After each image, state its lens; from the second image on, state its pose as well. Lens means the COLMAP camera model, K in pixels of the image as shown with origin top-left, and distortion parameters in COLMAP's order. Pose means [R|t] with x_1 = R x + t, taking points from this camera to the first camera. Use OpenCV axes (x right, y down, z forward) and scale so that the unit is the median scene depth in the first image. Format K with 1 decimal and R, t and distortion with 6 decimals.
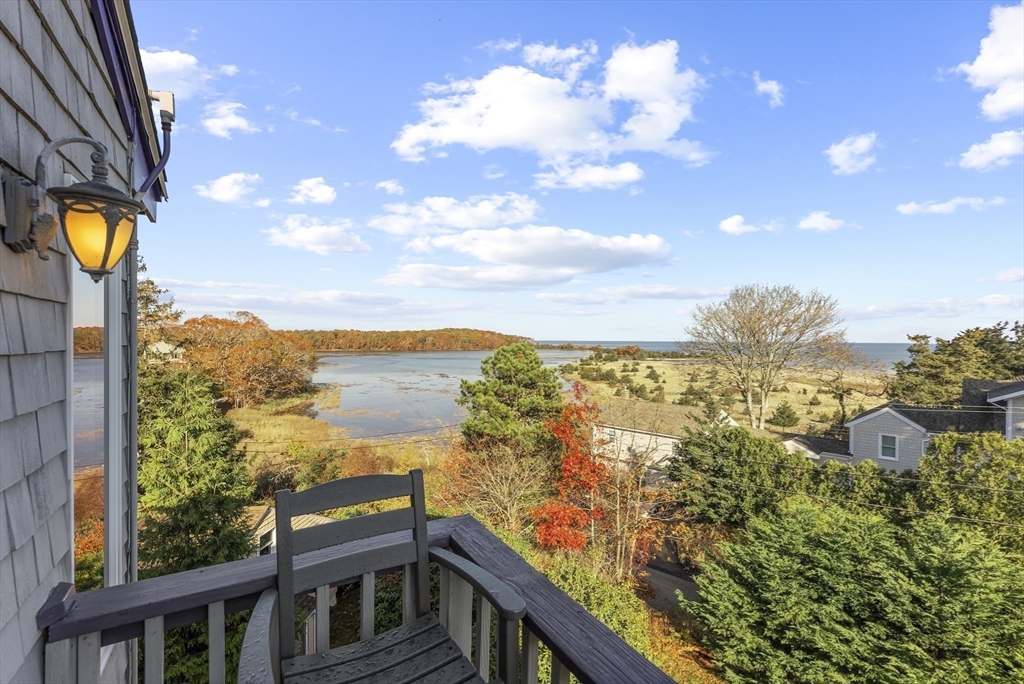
lens RADIAL K [[434.4, 0, 518.9], [0, 434.4, 343.5], [0, 0, 1]] dist [-0.001158, 0.000943]
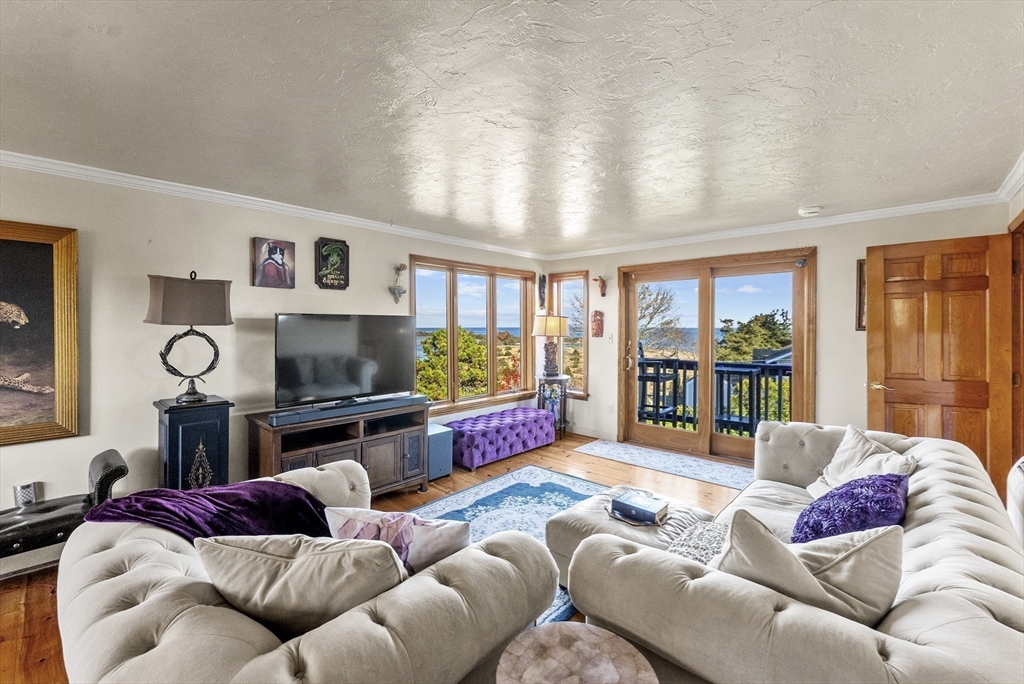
lens RADIAL K [[434.4, 0, 504.2], [0, 434.4, 331.7], [0, 0, 1]] dist [-0.001158, 0.000943]
pose [[0.962668, -0.011485, 0.270442, -0.125270], [0.010970, 0.999934, 0.003417, 0.007676], [-0.270464, -0.000323, 0.962730, -0.127387]]
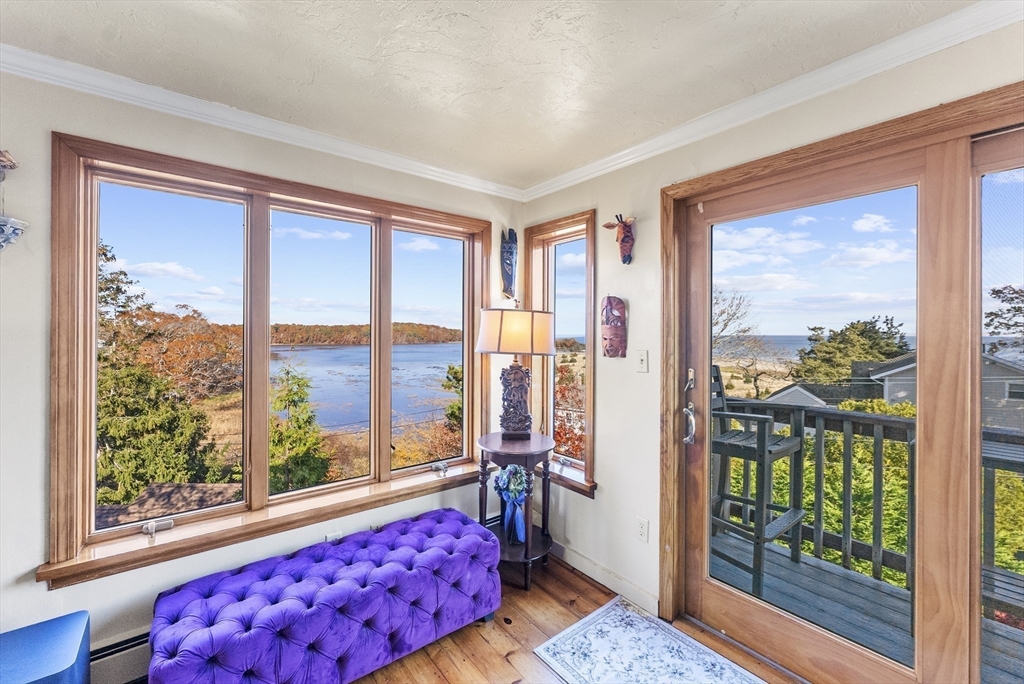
lens RADIAL K [[415.5, 0, 511.6], [0, 415.5, 333.5], [0, 0, 1]] dist [-0.000541, -0.000237]
pose [[0.991852, -0.002567, 0.127369, -0.069174], [0.003770, 0.999951, -0.009208, 0.007261], [-0.127340, 0.009613, 0.991813, -0.039582]]
